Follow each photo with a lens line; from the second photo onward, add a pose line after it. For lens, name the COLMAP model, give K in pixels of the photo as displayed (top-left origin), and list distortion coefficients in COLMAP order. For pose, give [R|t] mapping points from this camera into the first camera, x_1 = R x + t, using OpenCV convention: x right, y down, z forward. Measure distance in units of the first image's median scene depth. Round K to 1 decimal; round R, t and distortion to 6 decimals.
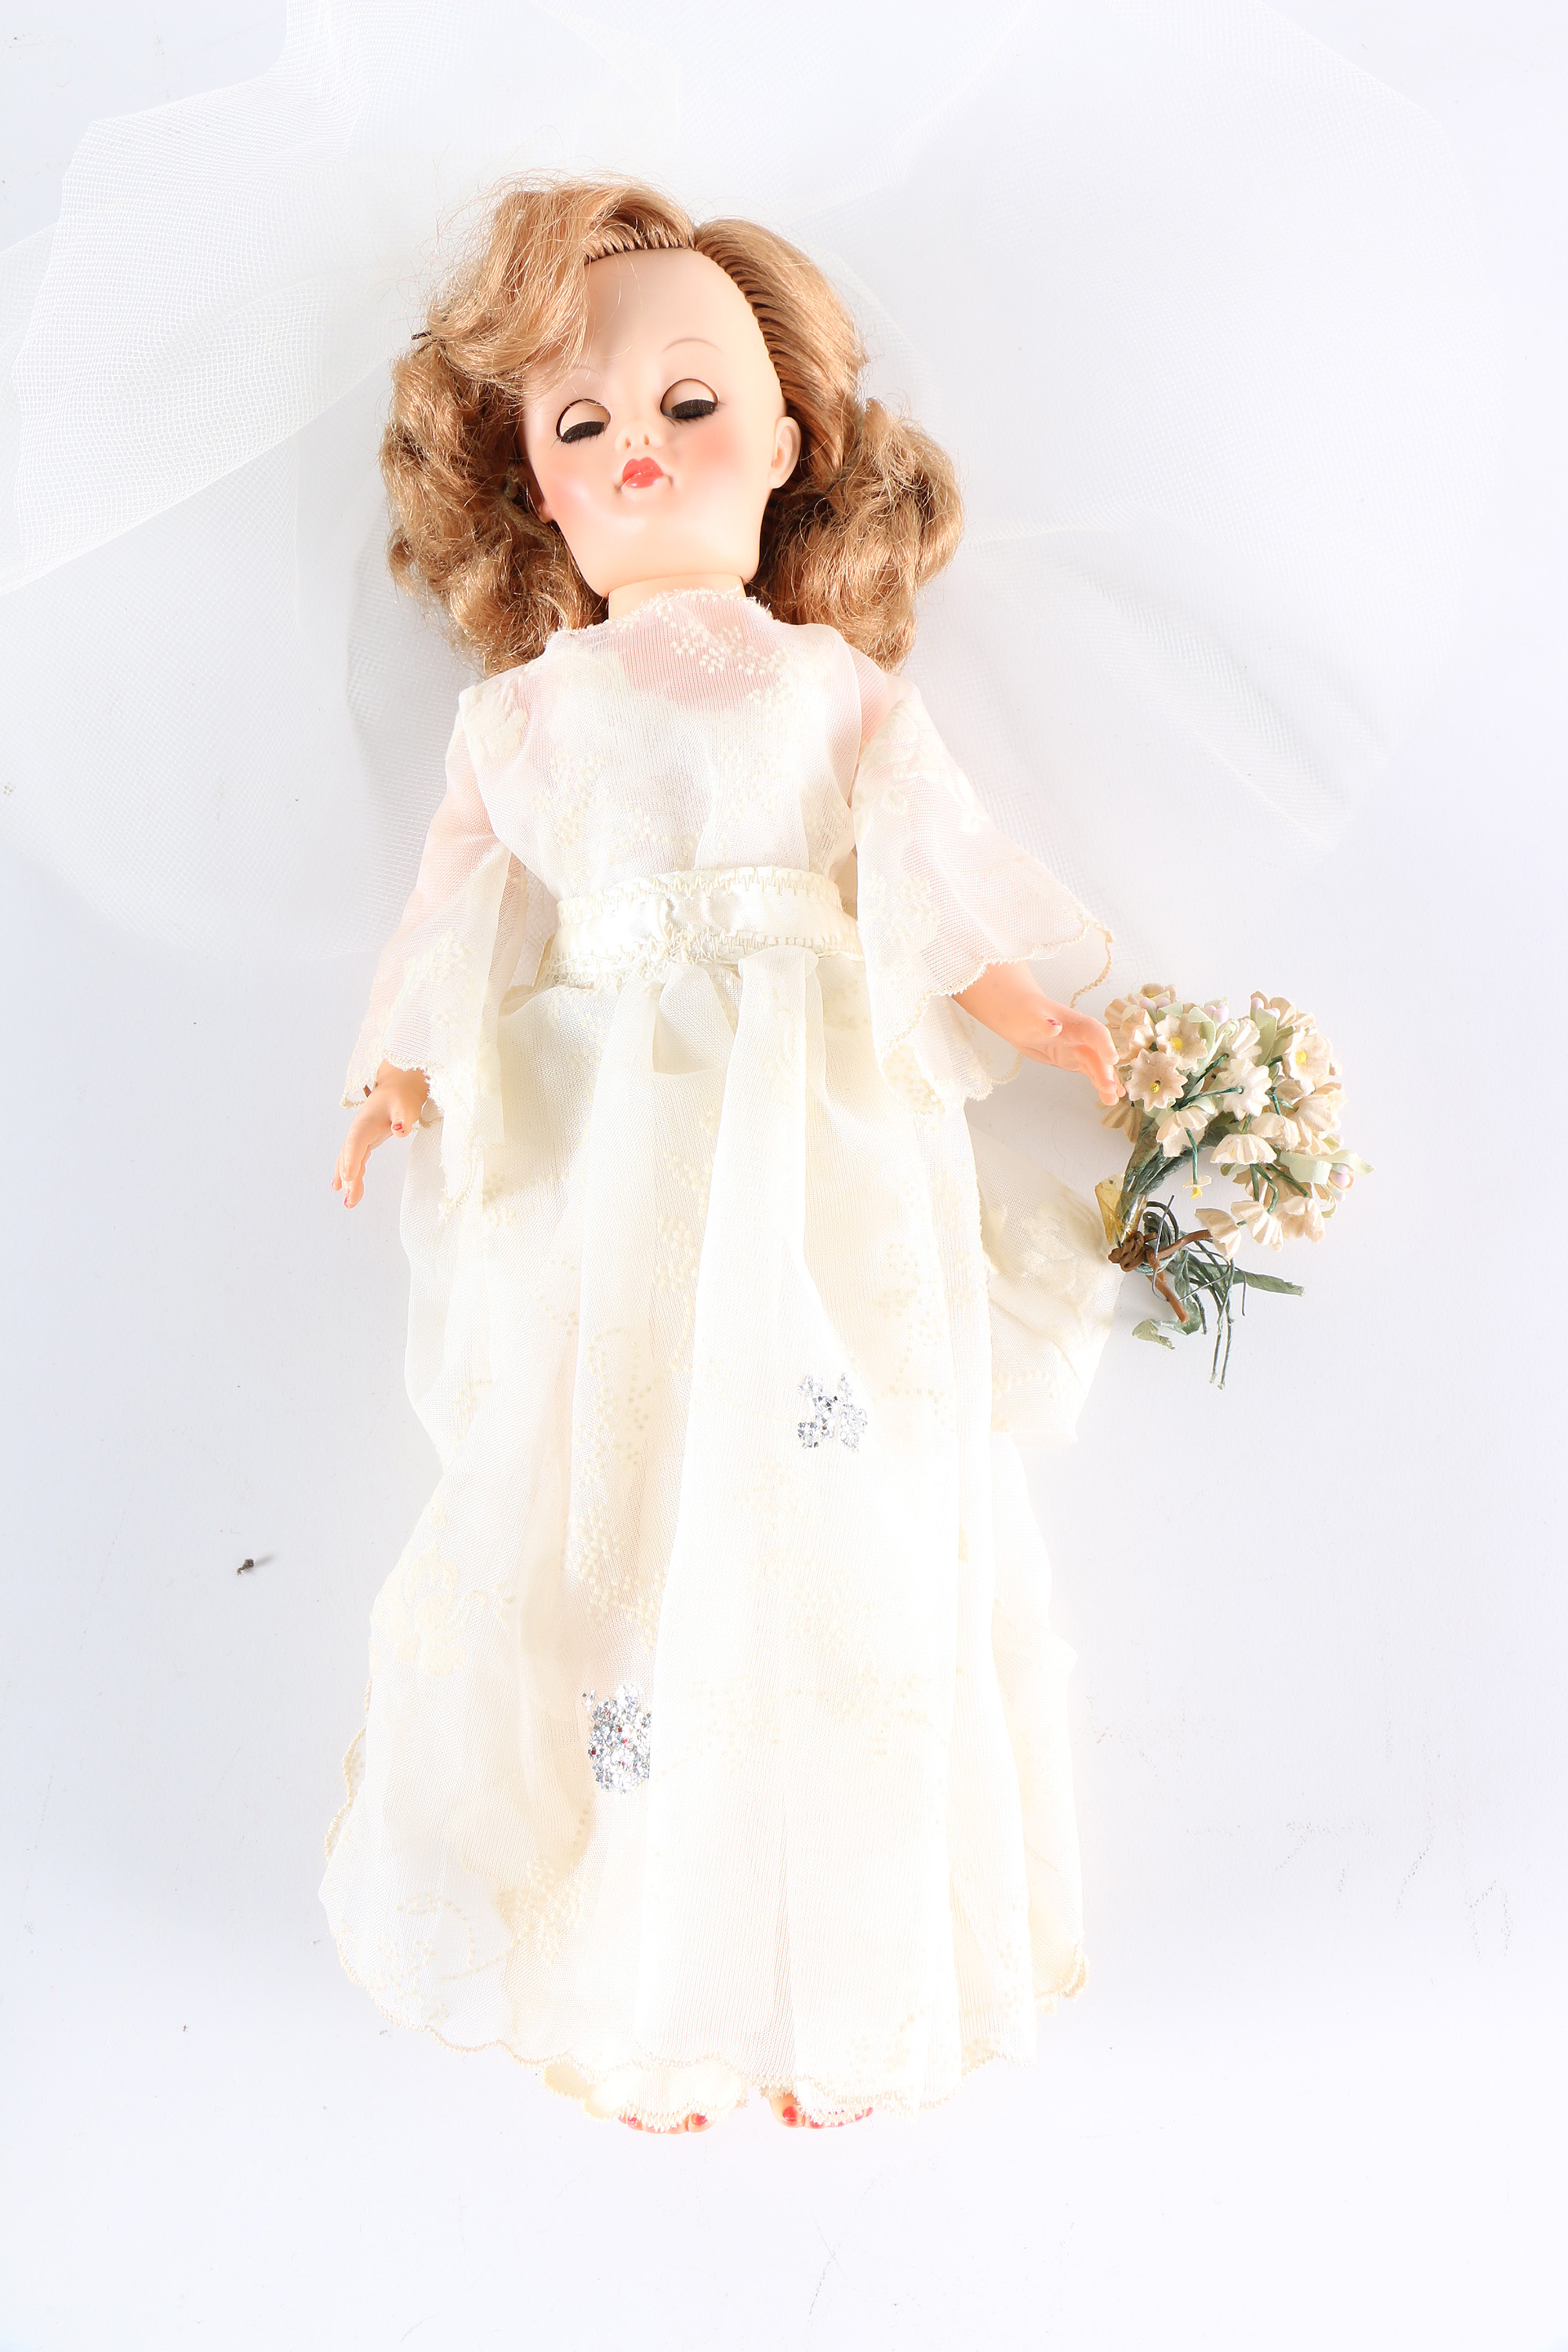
lens RADIAL K [[2547.2, 0, 771.6], [0, 2547.2, 1202.2], [0, 0, 1]] dist [-0.062935, 0.000000]
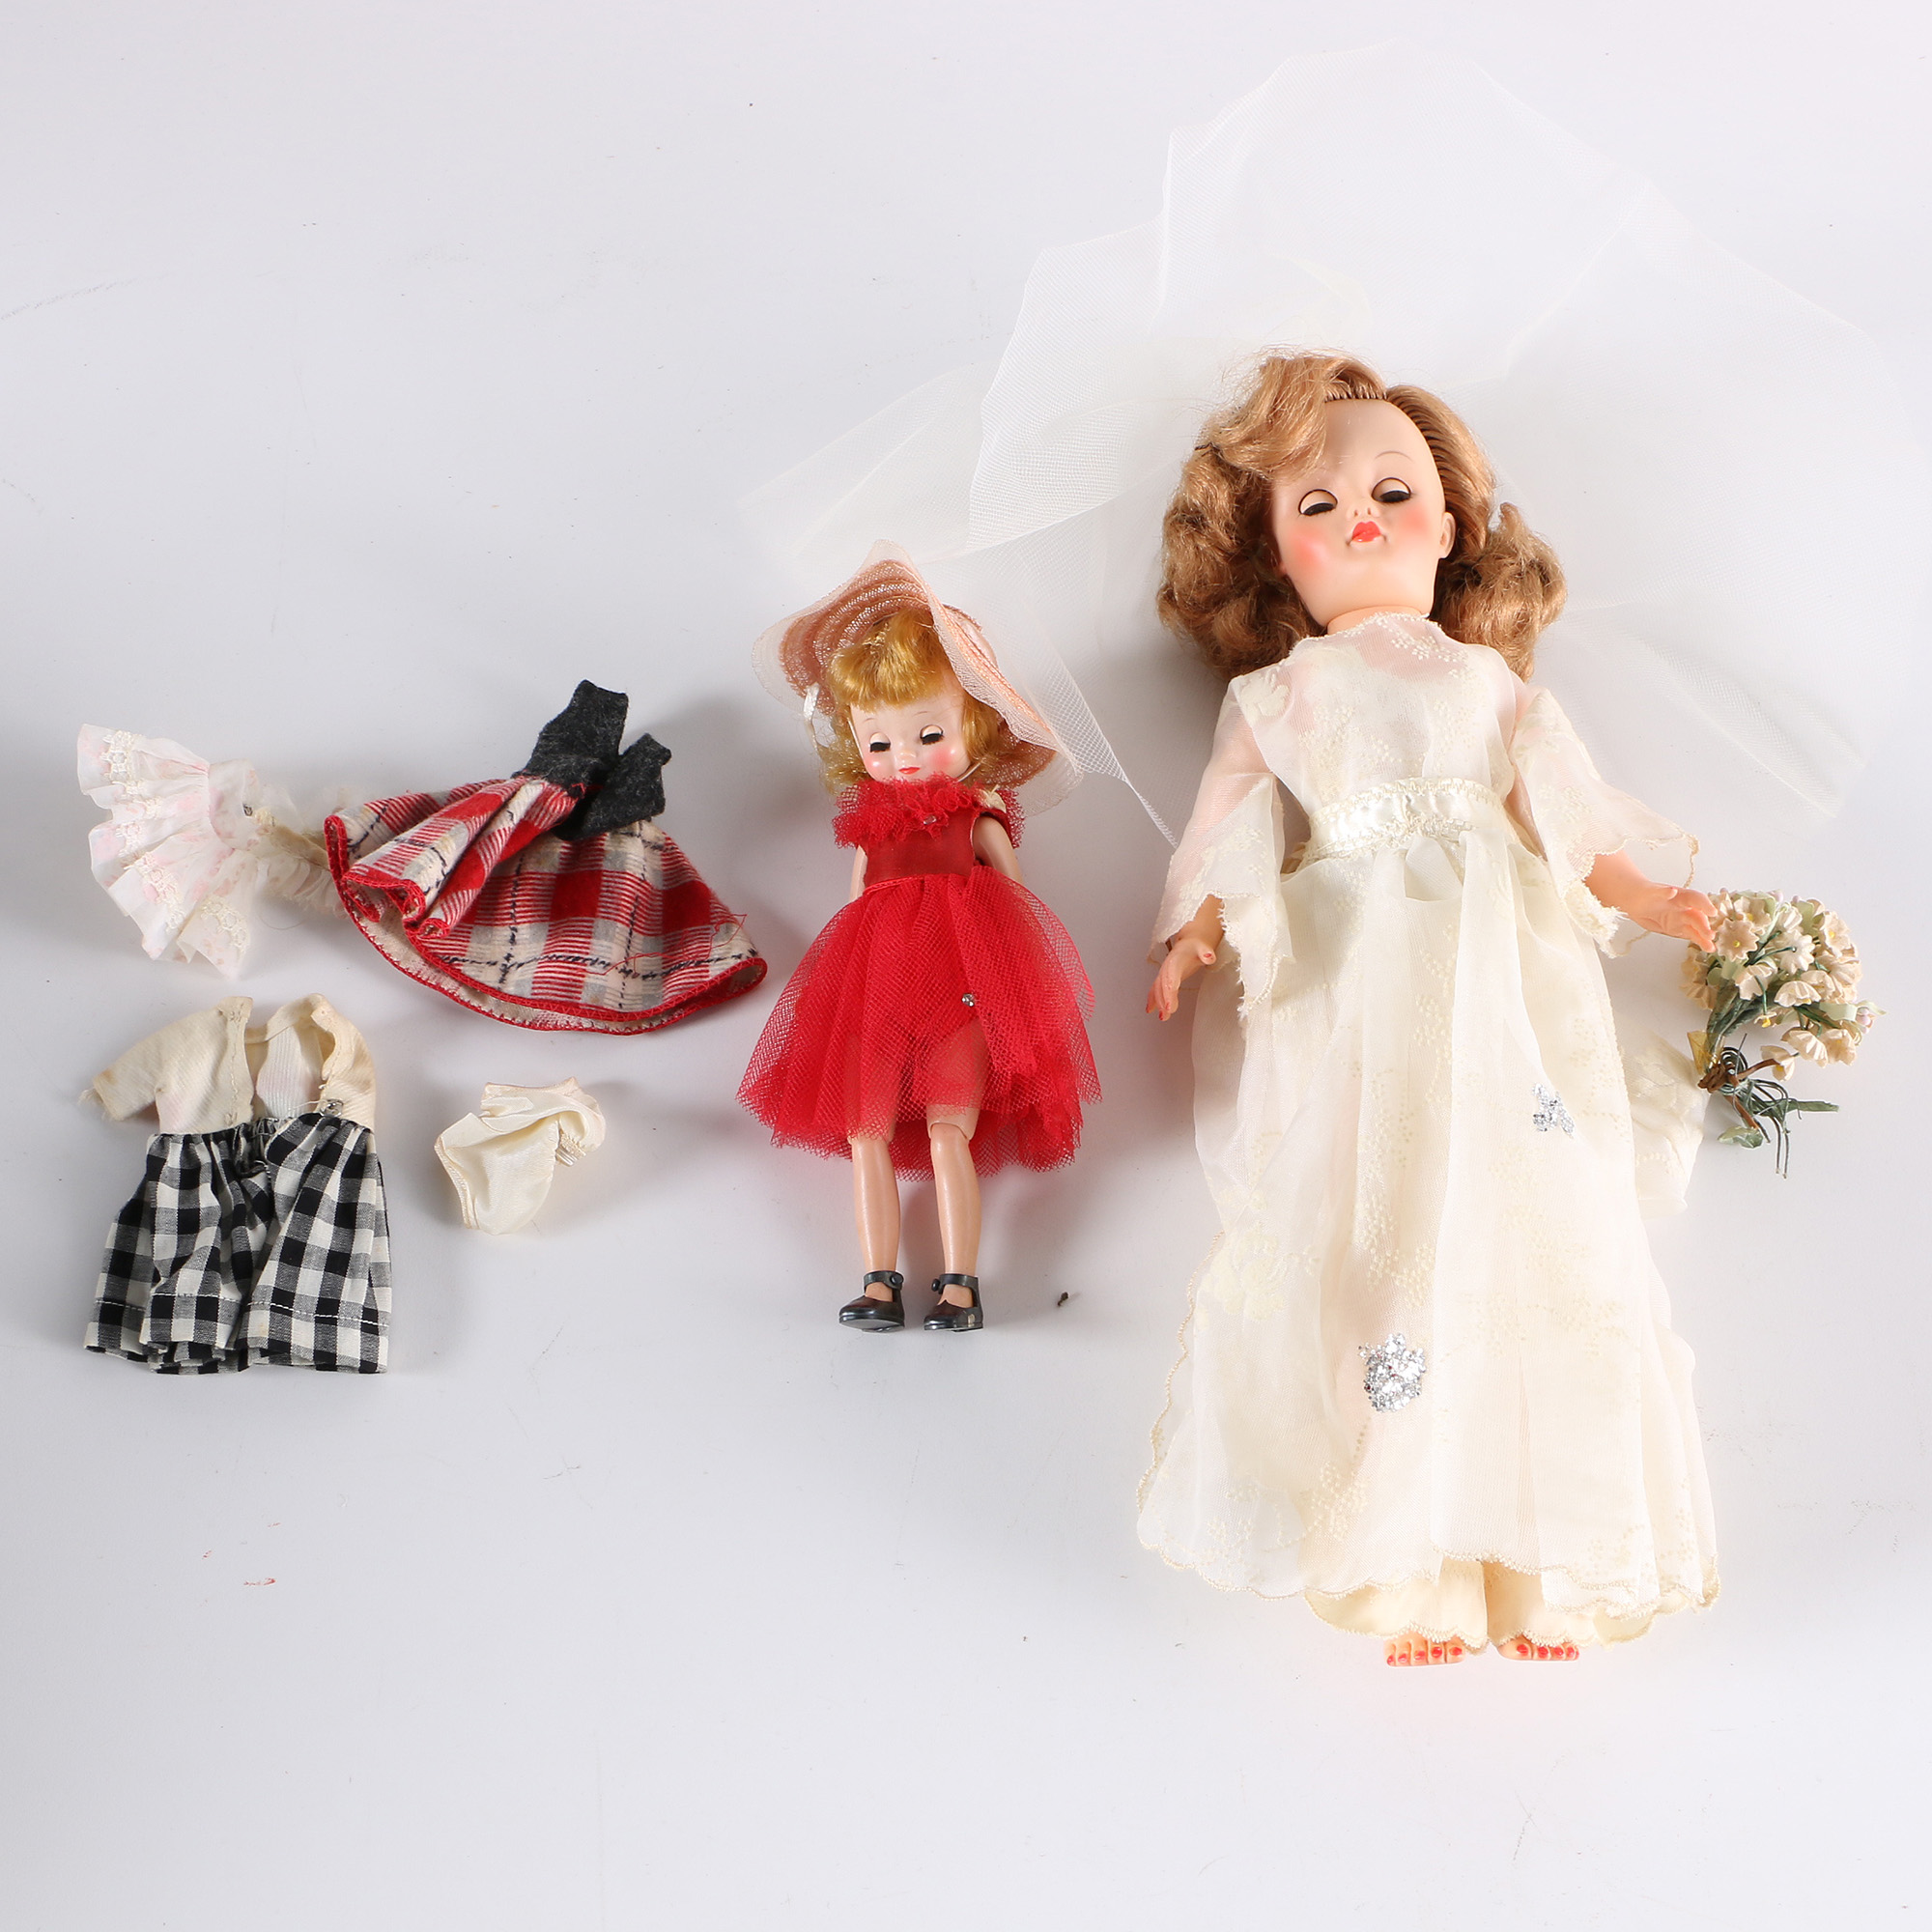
lens RADIAL K [[2701.4, 0, 998.7], [0, 2701.4, 885.2], [0, 0, 1]] dist [-0.139638, 0.000000]
pose [[0.999750, 0.021918, 0.004458, -0.262652], [-0.019759, 0.958880, -0.283123, 0.346597], [-0.010480, 0.282964, 0.959073, -0.422974]]
